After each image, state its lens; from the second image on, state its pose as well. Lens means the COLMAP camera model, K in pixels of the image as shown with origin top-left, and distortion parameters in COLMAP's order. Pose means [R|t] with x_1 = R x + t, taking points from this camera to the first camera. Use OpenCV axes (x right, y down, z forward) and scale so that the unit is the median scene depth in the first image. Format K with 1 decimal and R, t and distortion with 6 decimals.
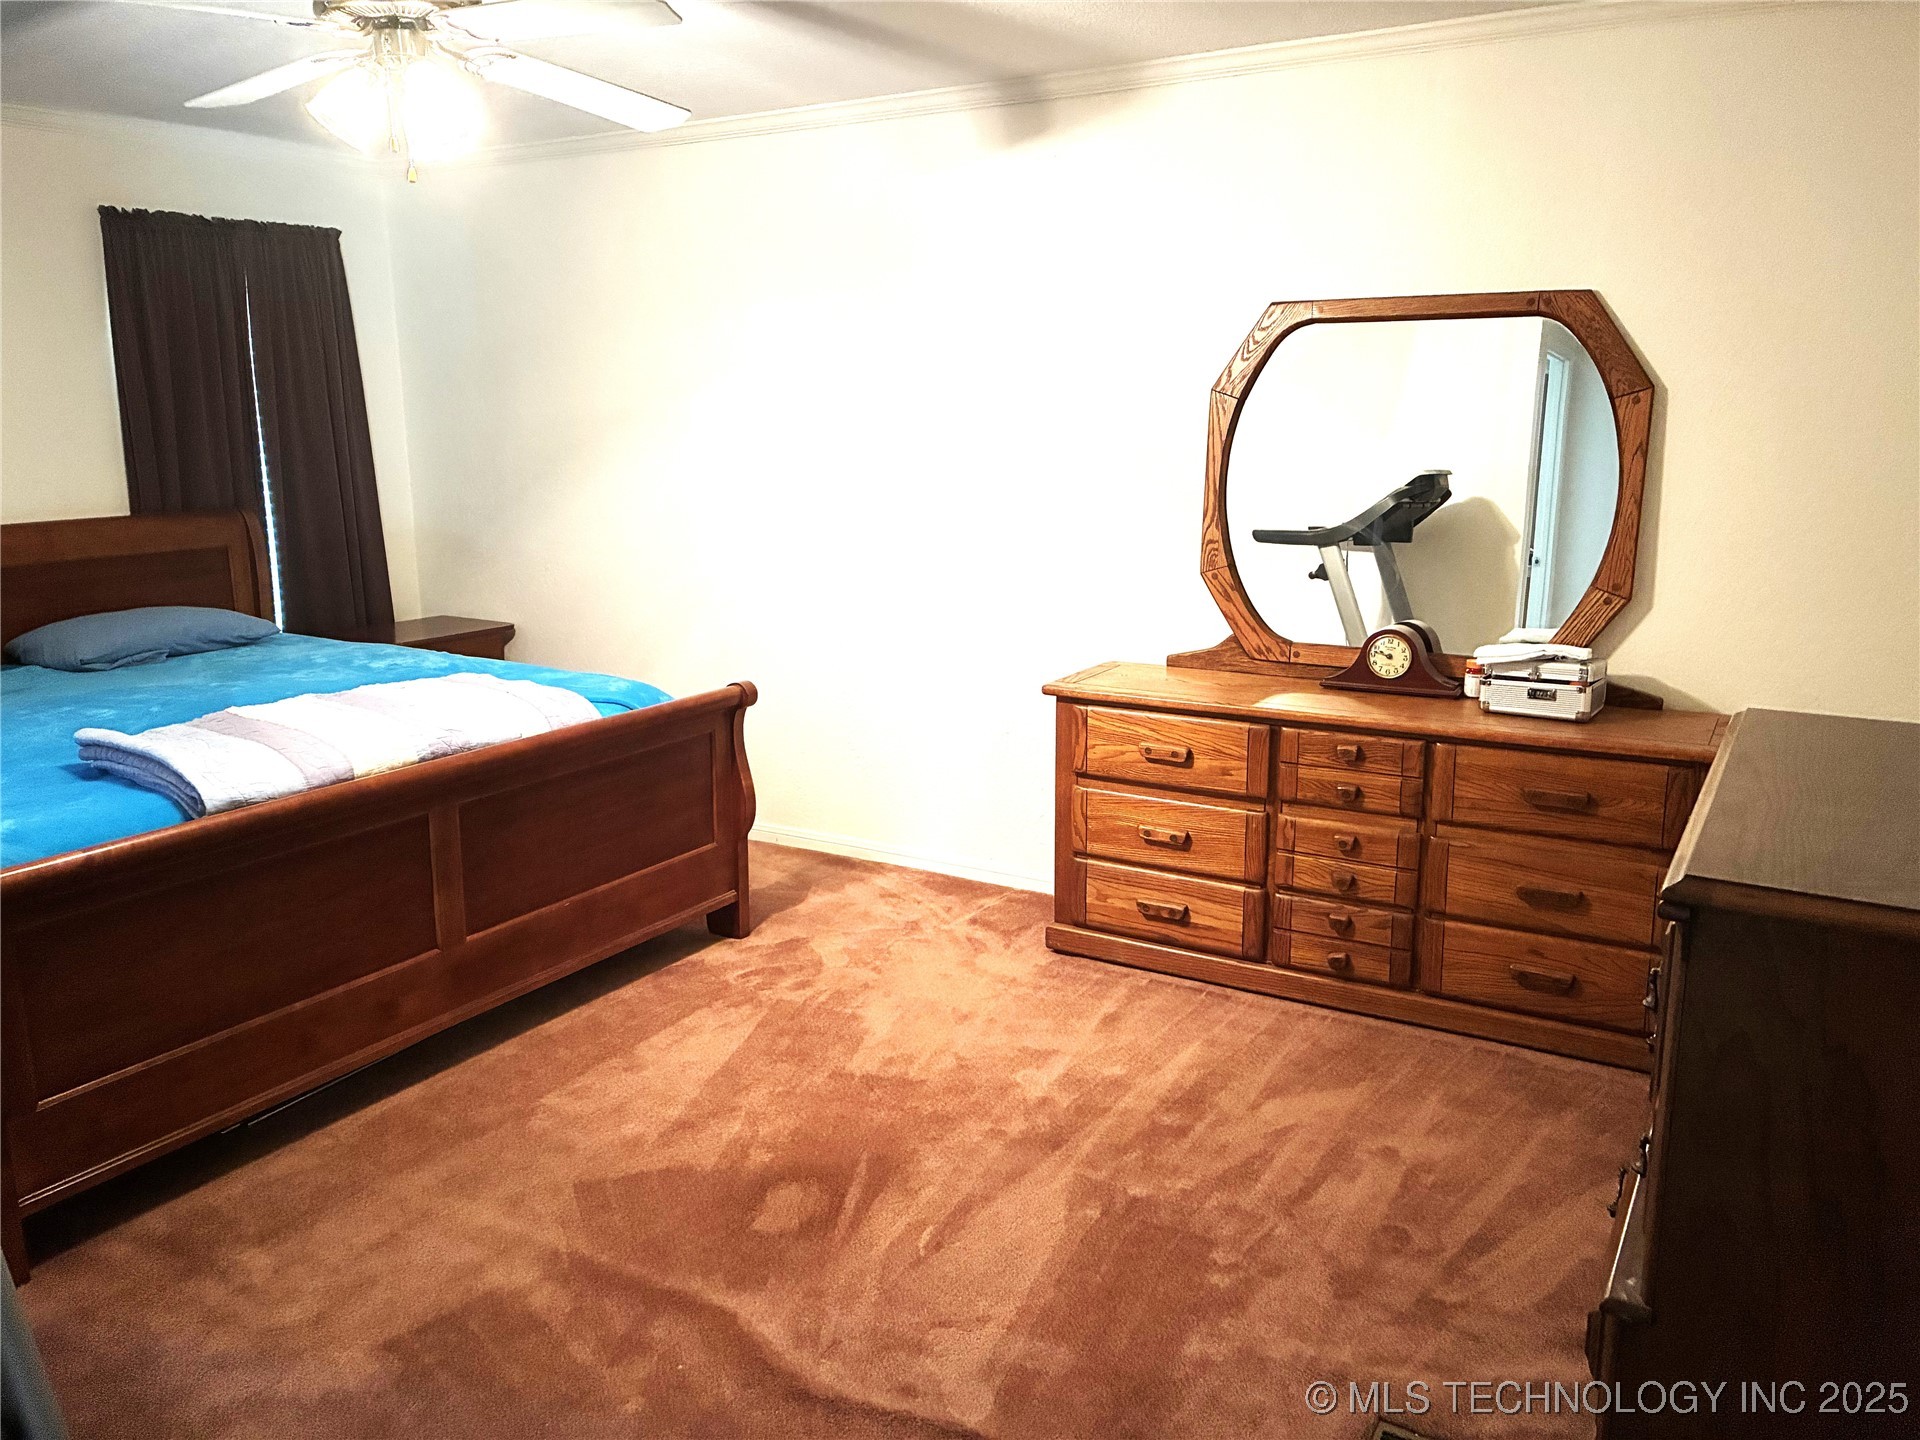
lens RADIAL K [[1465.0, 0, 964.5], [0, 1465.0, 713.1], [0, 0, 1]] dist [0.085086, -0.099914]
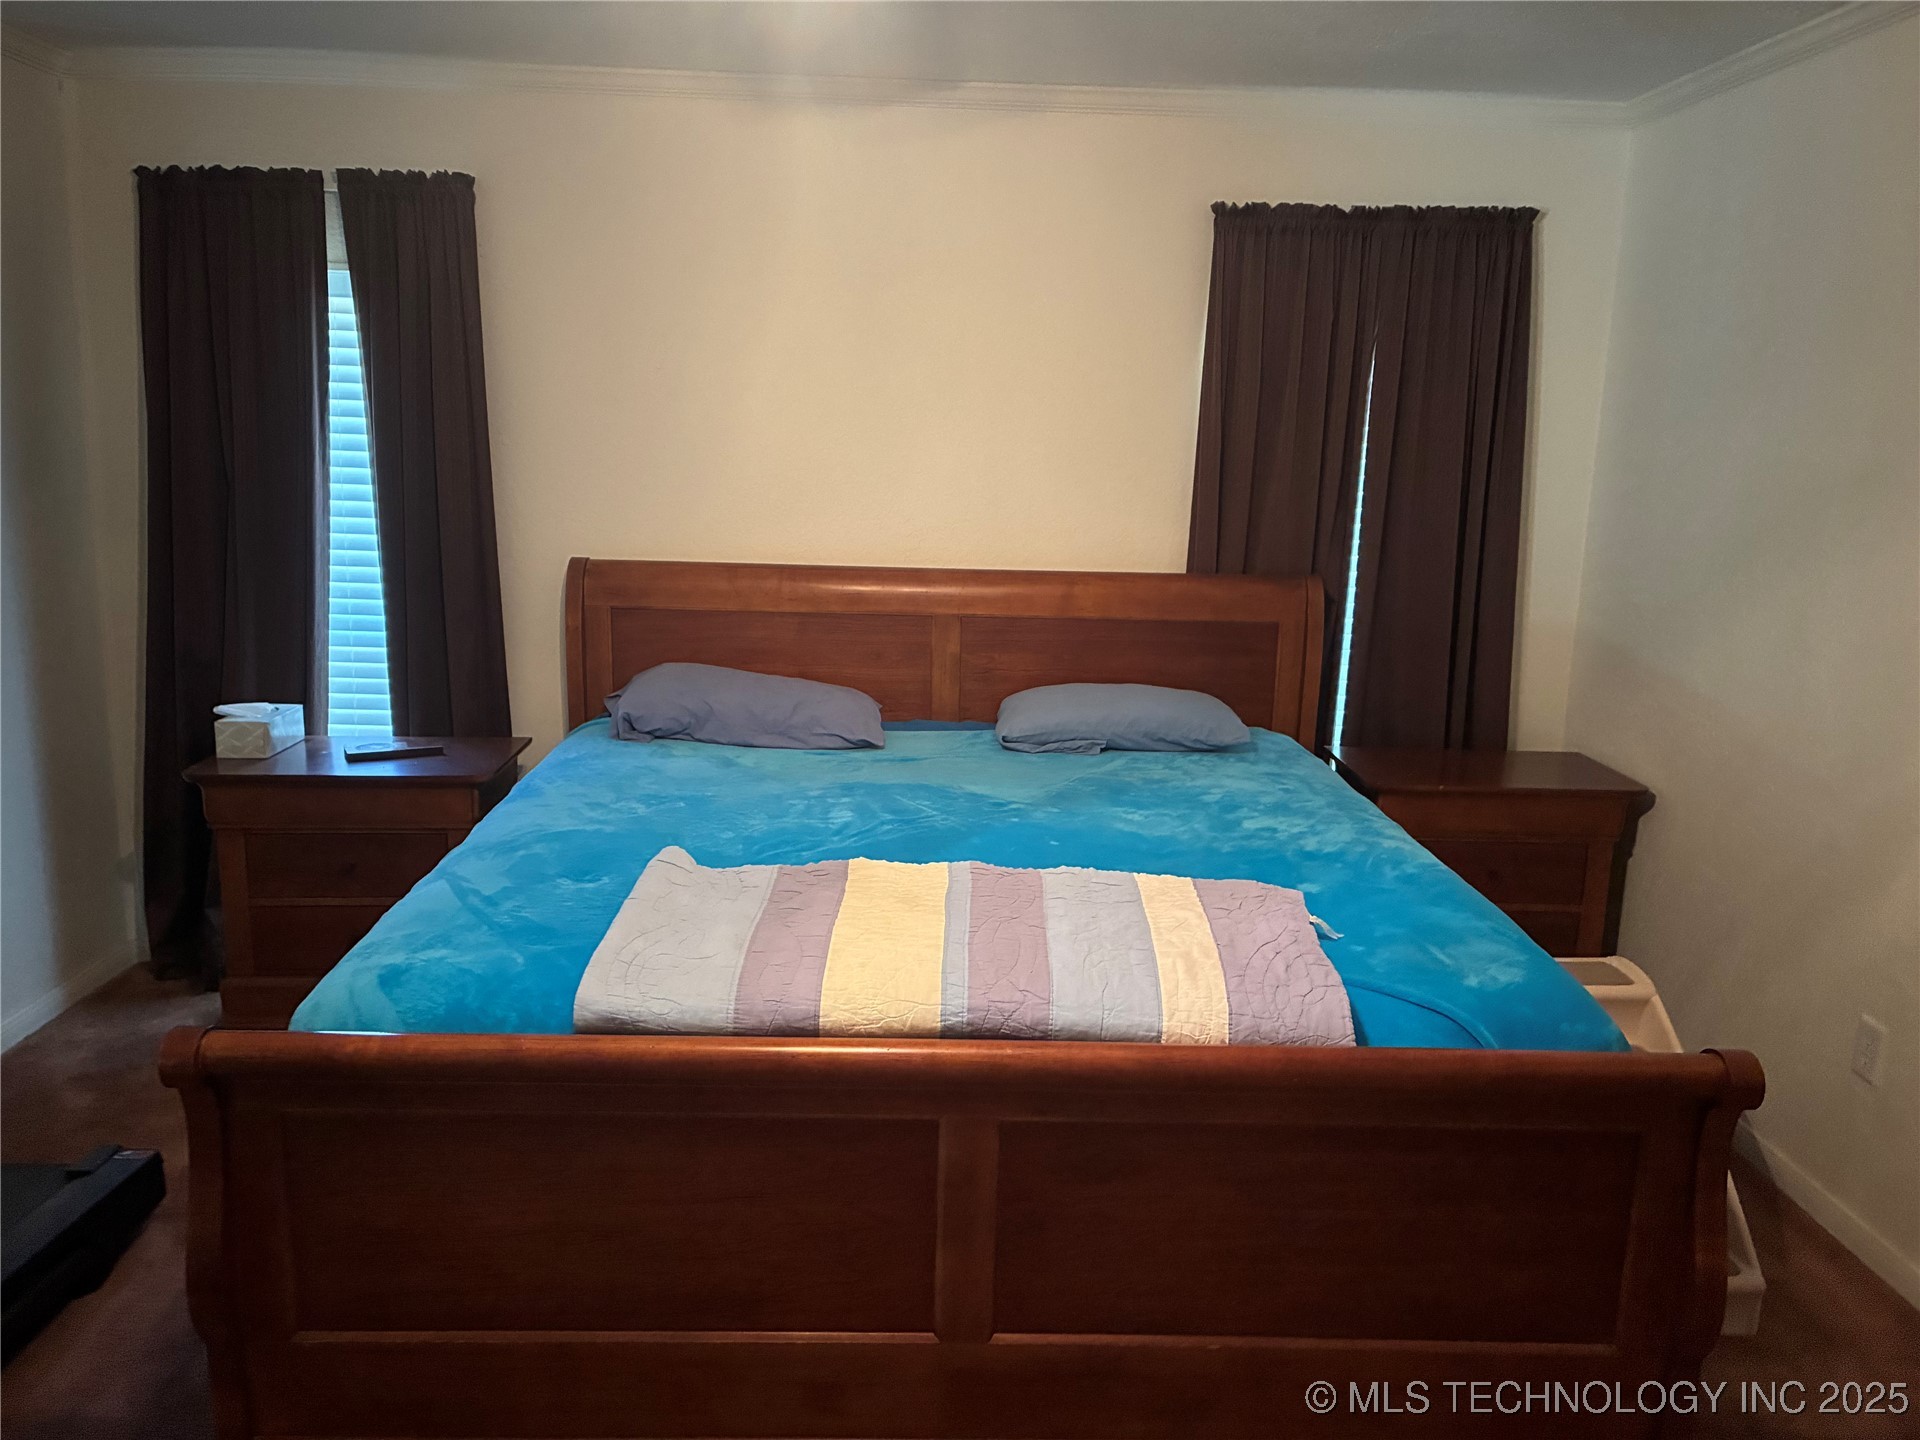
lens RADIAL K [[1465.0, 0, 964.5], [0, 1465.0, 713.1], [0, 0, 1]] dist [0.085086, -0.099914]
pose [[0.528156, 0.193111, -0.826898, 0.090001], [-0.199788, 0.974720, 0.100024, -0.120515], [0.825310, 0.112376, 0.553385, 0.471391]]
